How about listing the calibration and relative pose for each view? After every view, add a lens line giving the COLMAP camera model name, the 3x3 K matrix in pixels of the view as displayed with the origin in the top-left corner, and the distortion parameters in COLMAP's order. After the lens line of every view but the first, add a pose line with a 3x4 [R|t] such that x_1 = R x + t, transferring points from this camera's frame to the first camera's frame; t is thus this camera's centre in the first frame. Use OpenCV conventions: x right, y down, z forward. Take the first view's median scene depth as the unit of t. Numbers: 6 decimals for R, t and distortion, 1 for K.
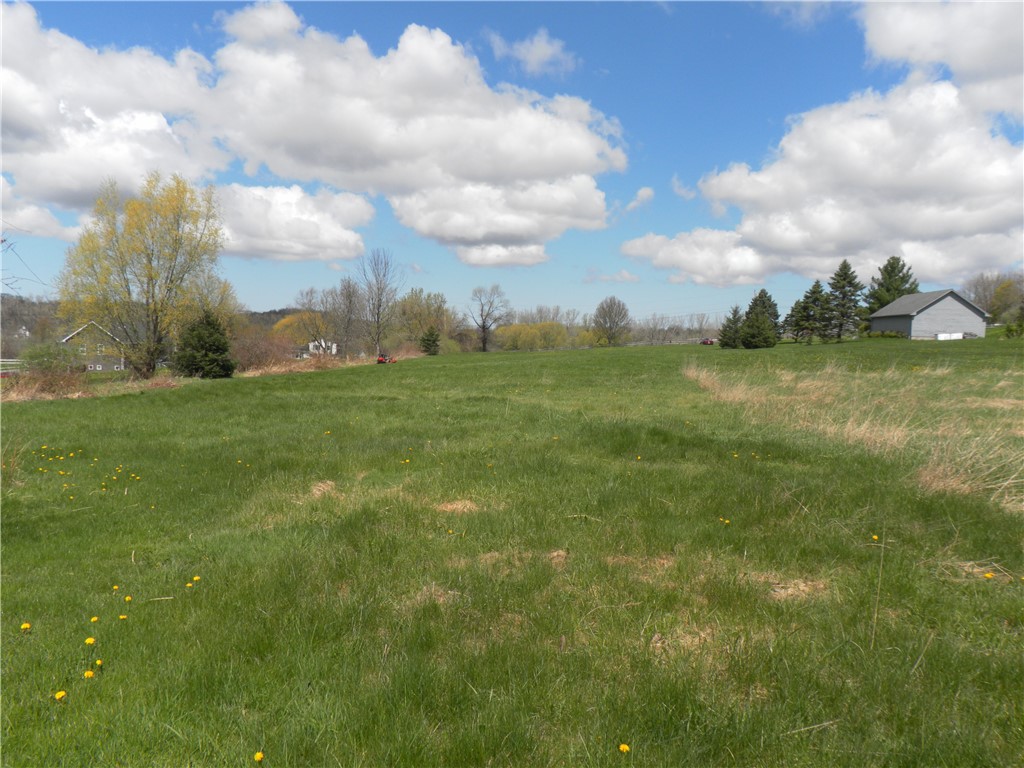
lens RADIAL K [[785.4, 0, 533.6], [0, 785.4, 374.4], [0, 0, 1]] dist [-0.002688, 0.003285]
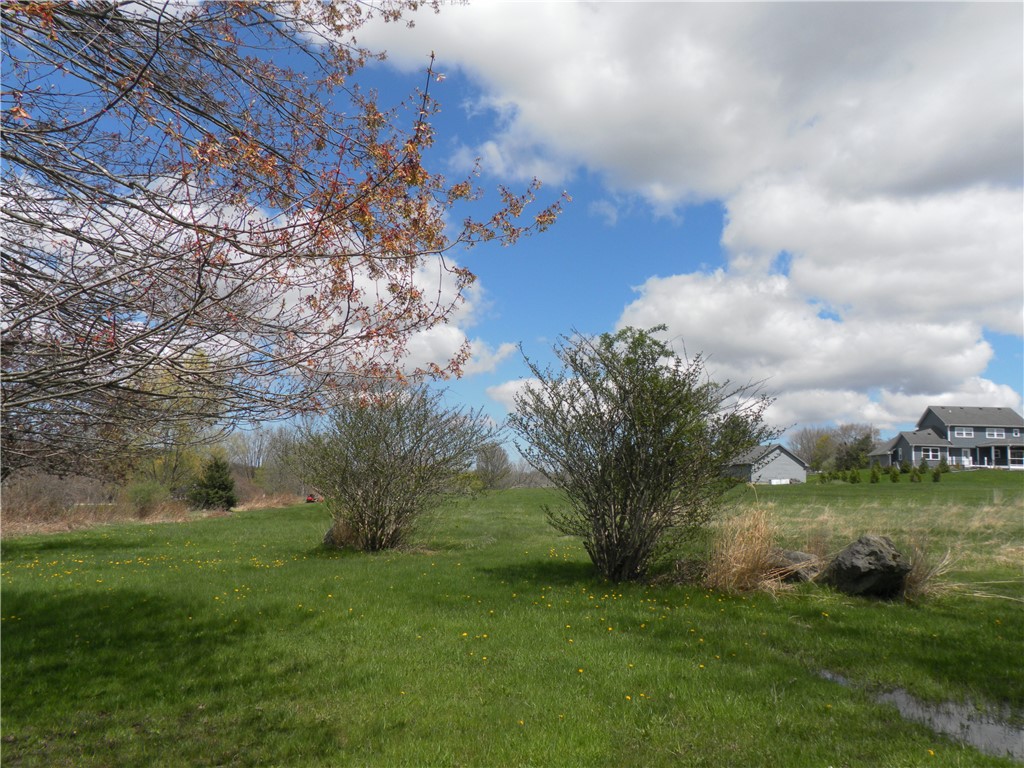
lens RADIAL K [[785.4, 0, 514.3], [0, 785.4, 384.8], [0, 0, 1]] dist [-0.002688, 0.003285]
pose [[0.987522, 0.026384, 0.155258, -0.052745], [-0.000043, 0.985911, -0.167270, 0.005267], [-0.157483, 0.165176, 0.973610, -0.109546]]
